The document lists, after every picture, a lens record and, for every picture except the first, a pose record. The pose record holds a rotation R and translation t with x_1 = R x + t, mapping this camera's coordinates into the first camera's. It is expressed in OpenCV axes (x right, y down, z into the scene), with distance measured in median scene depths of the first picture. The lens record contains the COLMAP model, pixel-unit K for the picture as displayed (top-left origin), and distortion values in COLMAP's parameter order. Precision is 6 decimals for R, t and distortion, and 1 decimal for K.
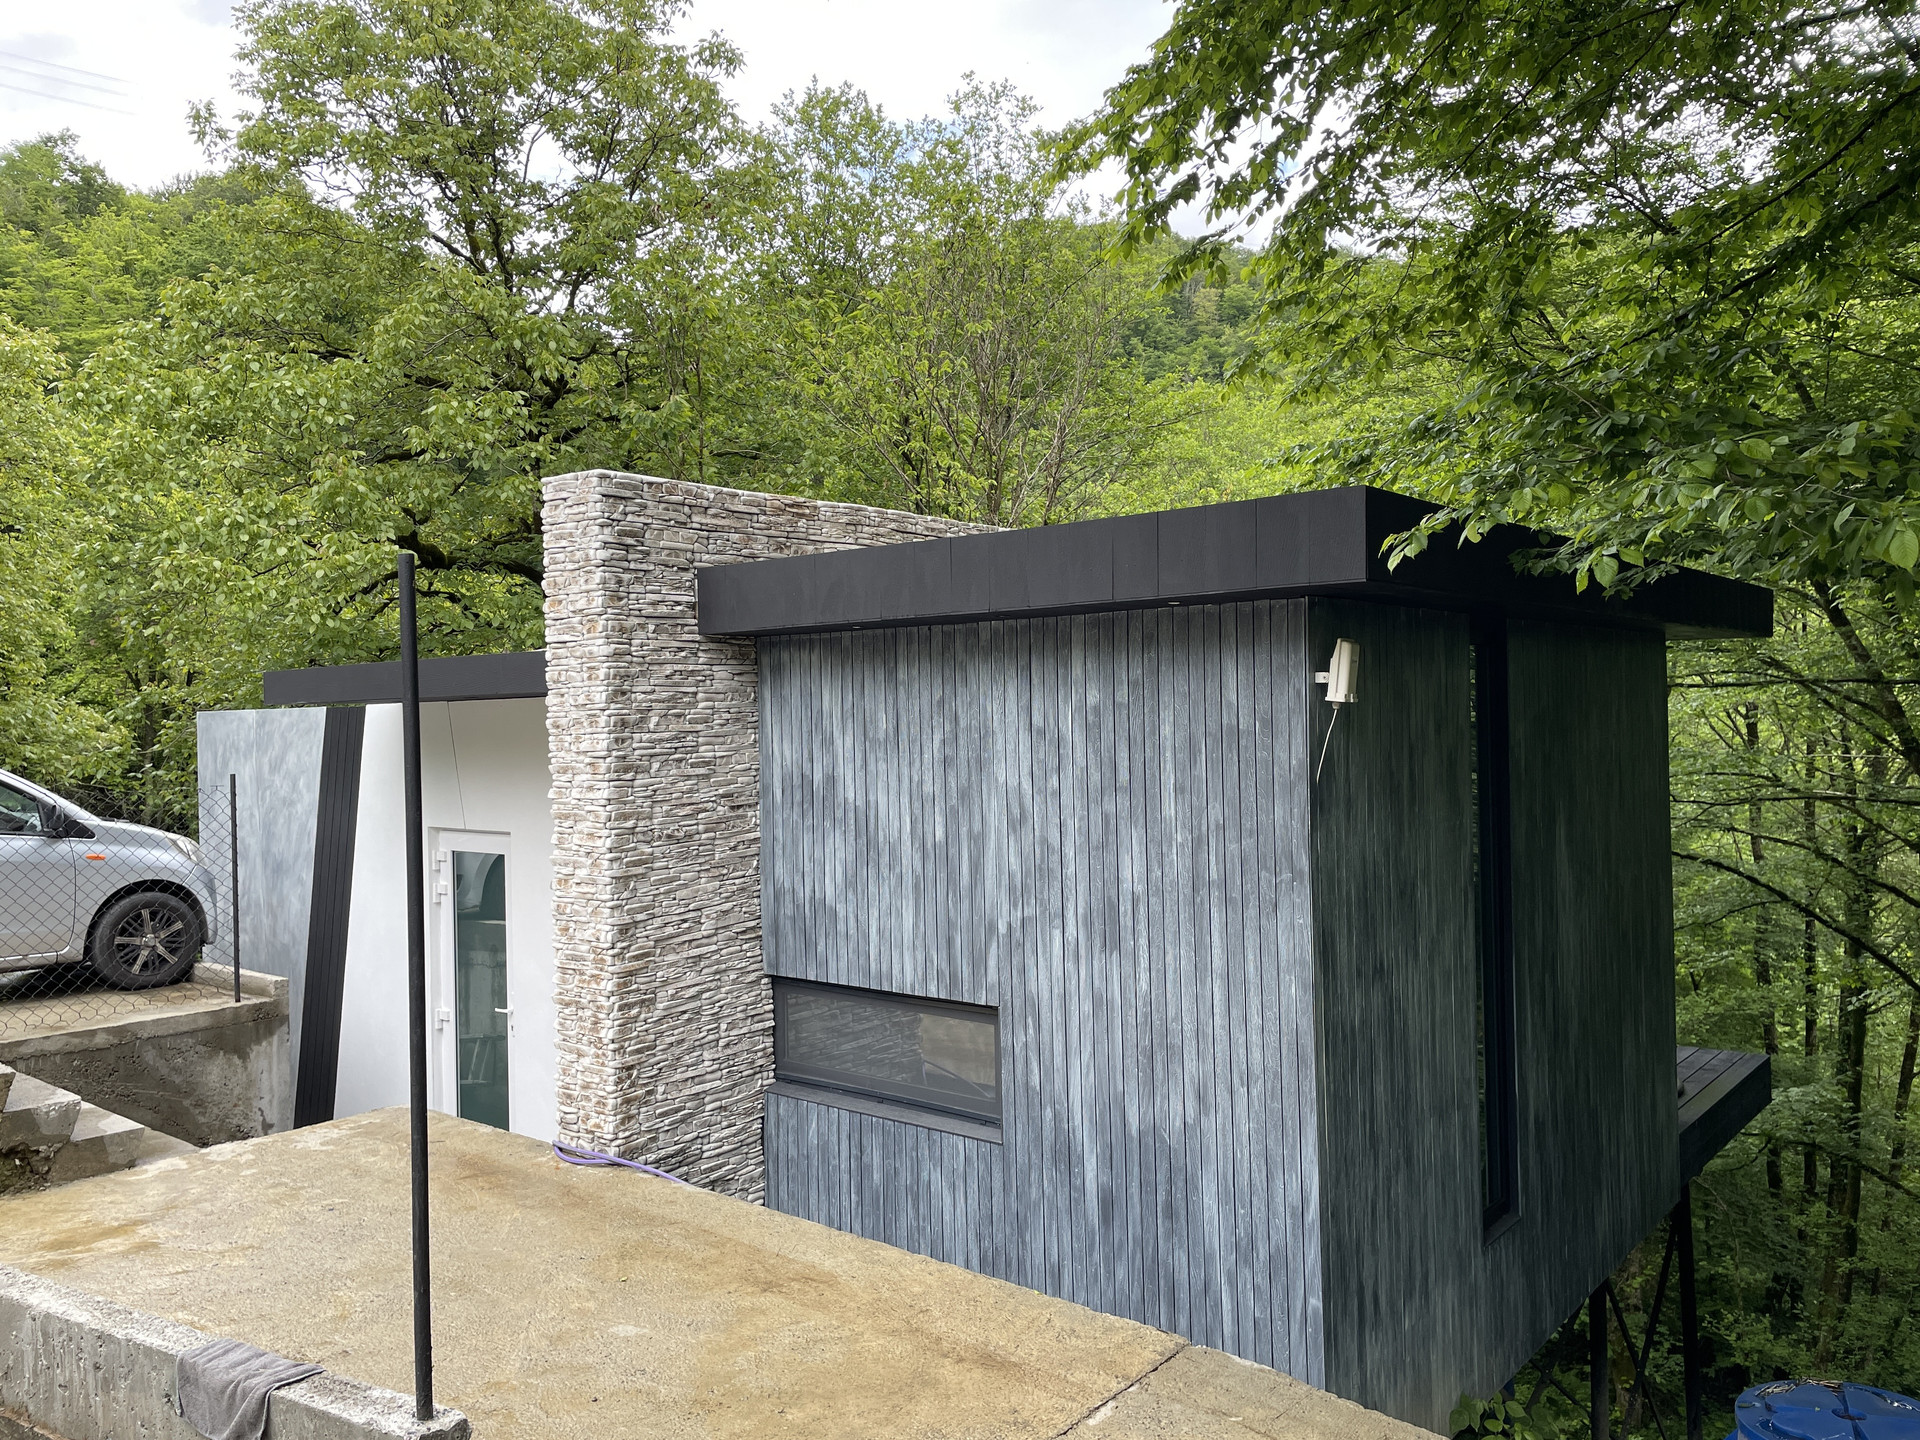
lens RADIAL K [[1463.3, 0, 976.1], [0, 1463.3, 733.8], [0, 0, 1]] dist [0.064526, -0.043740]
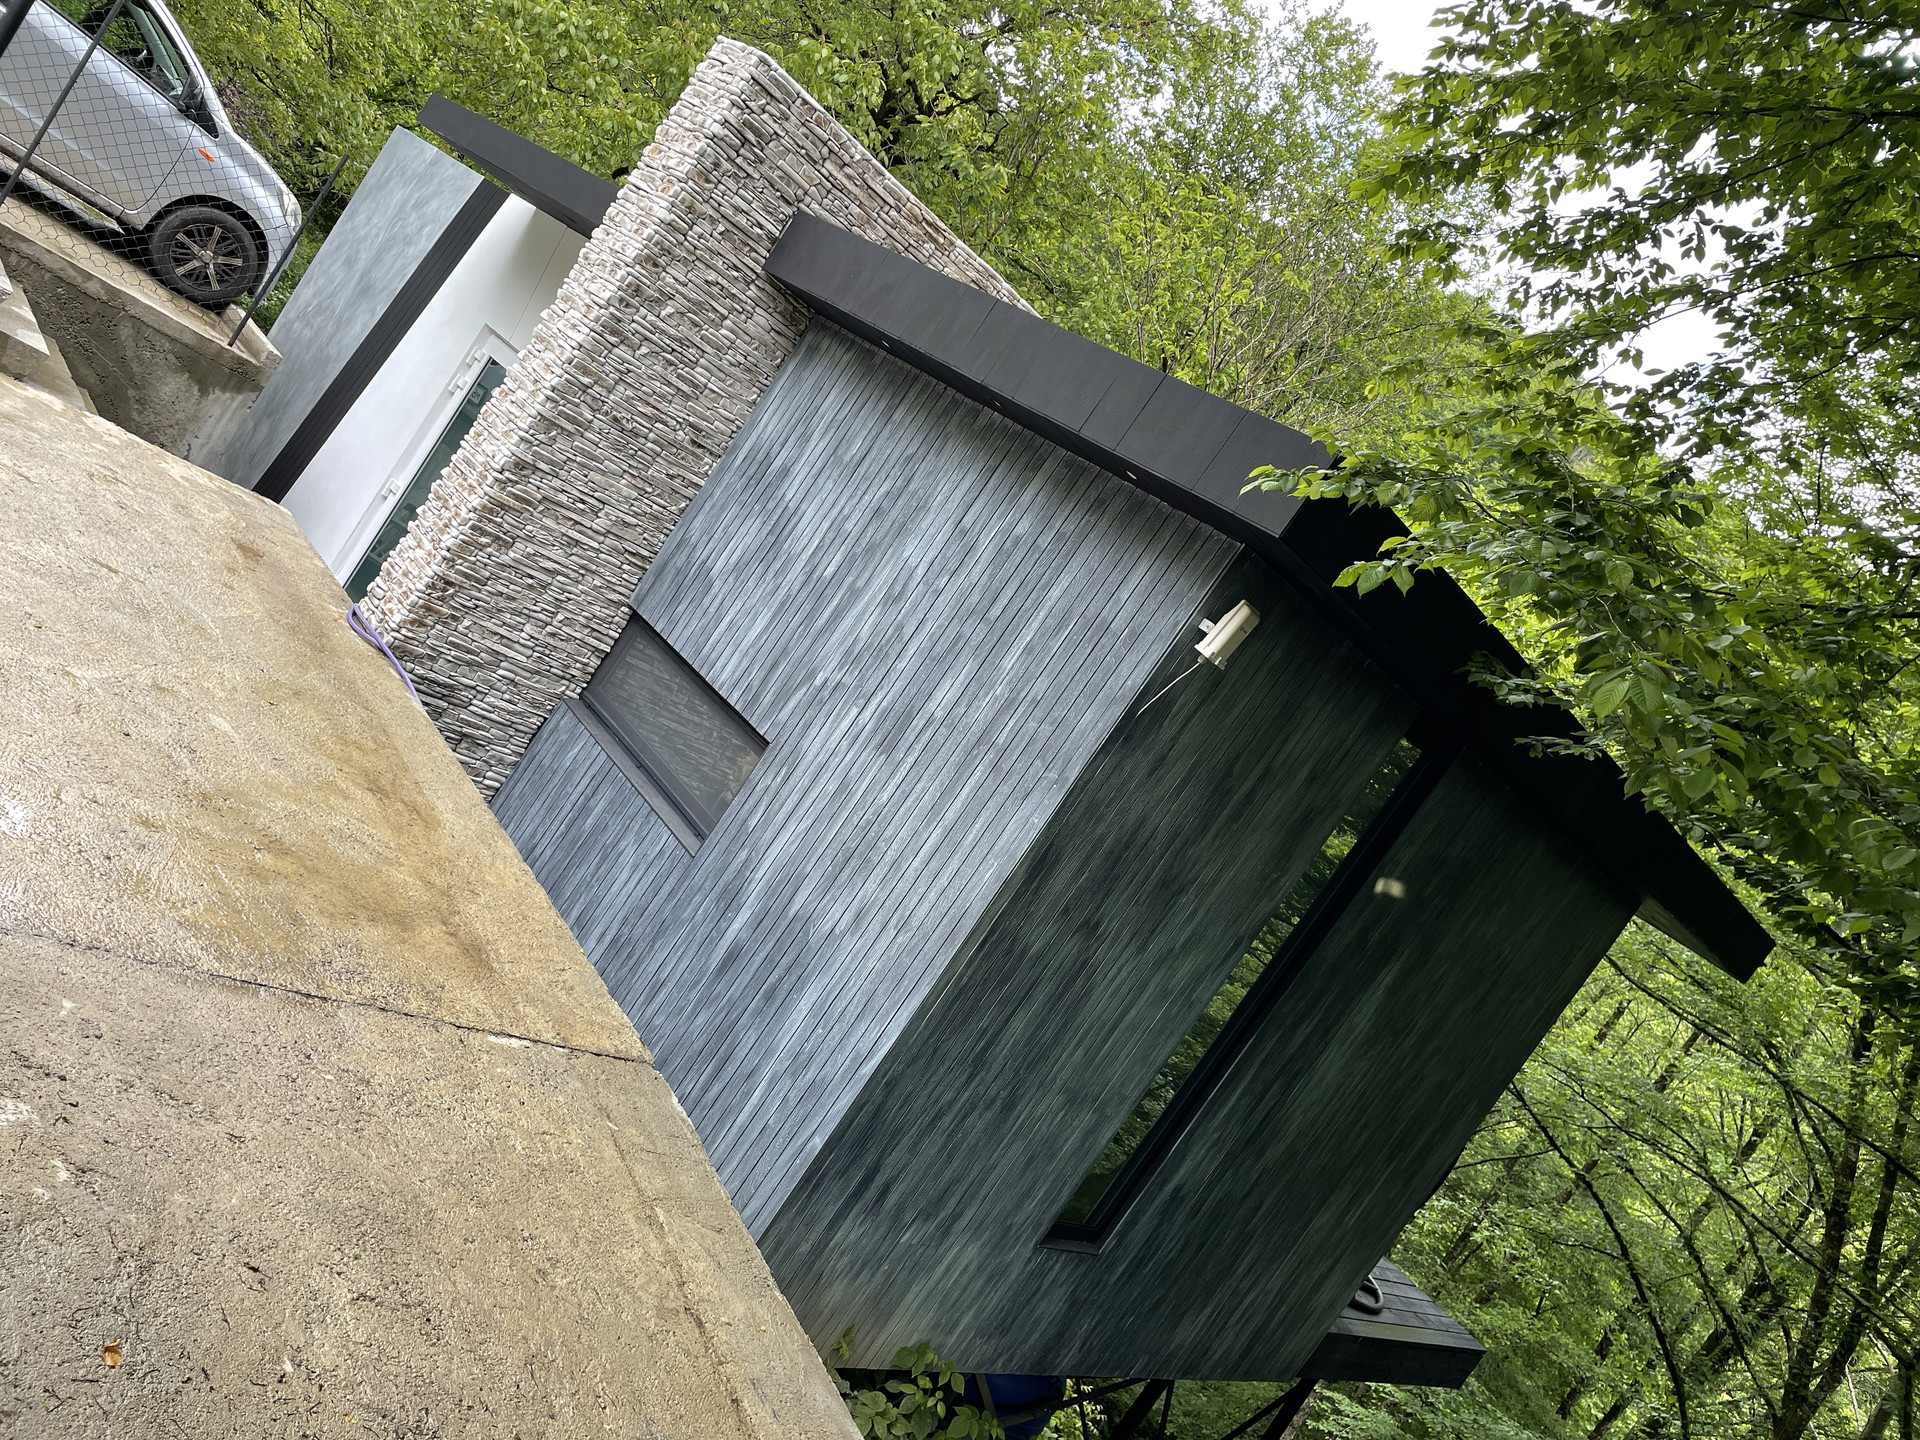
lens RADIAL K [[1463.3, 0, 961.7], [0, 1463.3, 729.2], [0, 0, 1]] dist [0.064526, -0.043740]
pose [[0.806462, 0.587346, -0.068142, 0.165975], [-0.582441, 0.808964, 0.079618, 0.024664], [0.101888, -0.024520, 0.994494, 0.040155]]
